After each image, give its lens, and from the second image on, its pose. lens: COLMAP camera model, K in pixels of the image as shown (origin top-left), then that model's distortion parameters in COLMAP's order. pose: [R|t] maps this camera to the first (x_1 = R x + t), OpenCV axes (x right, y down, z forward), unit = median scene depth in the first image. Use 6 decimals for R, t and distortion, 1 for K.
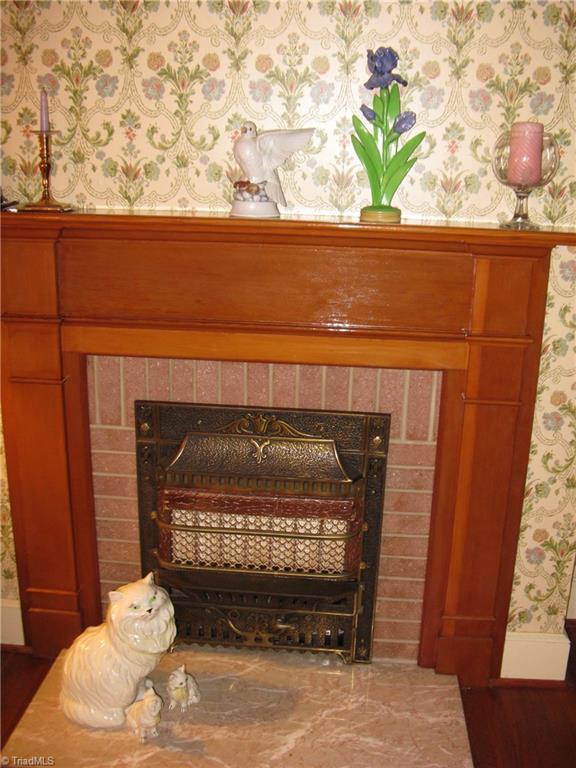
lens RADIAL K [[806.3, 0, 311.3], [0, 806.3, 383.9], [0, 0, 1]] dist [-0.181289, 0.219505]
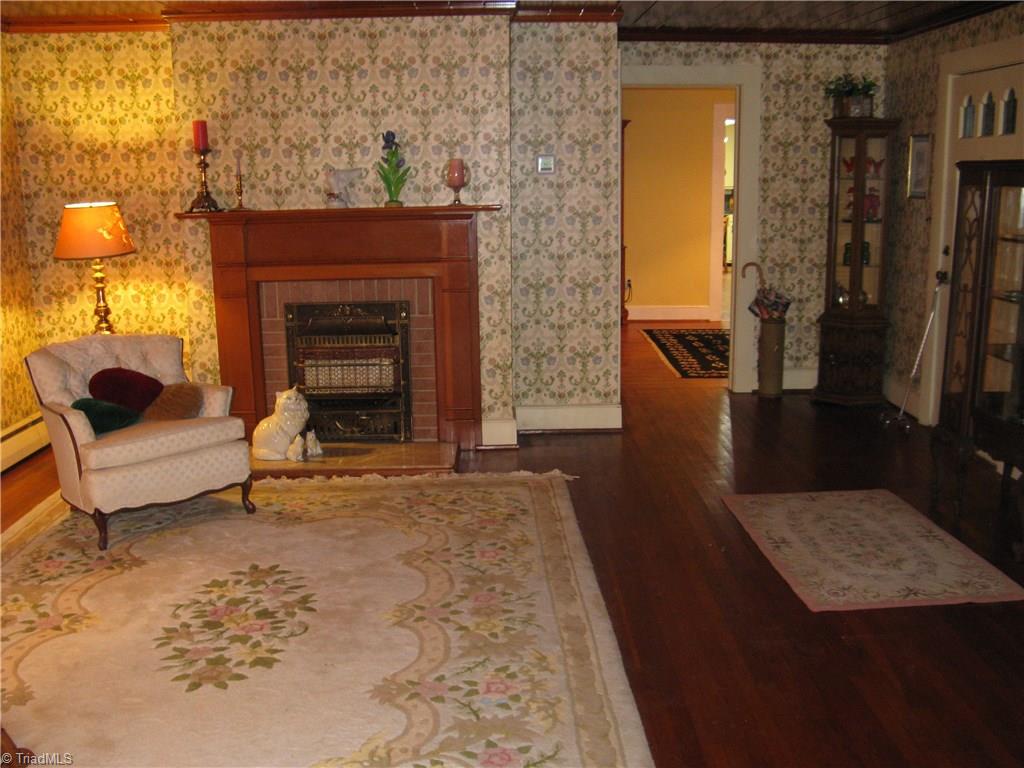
lens RADIAL K [[1075.1, 0, 514.2], [0, 1075.1, 419.3], [0, 0, 1]] dist [-0.181289, 0.219505]
pose [[0.997392, -0.059348, 0.041068, 0.251556], [0.061557, 0.996598, -0.054794, 0.537772], [-0.037677, 0.057180, 0.997653, -1.834577]]
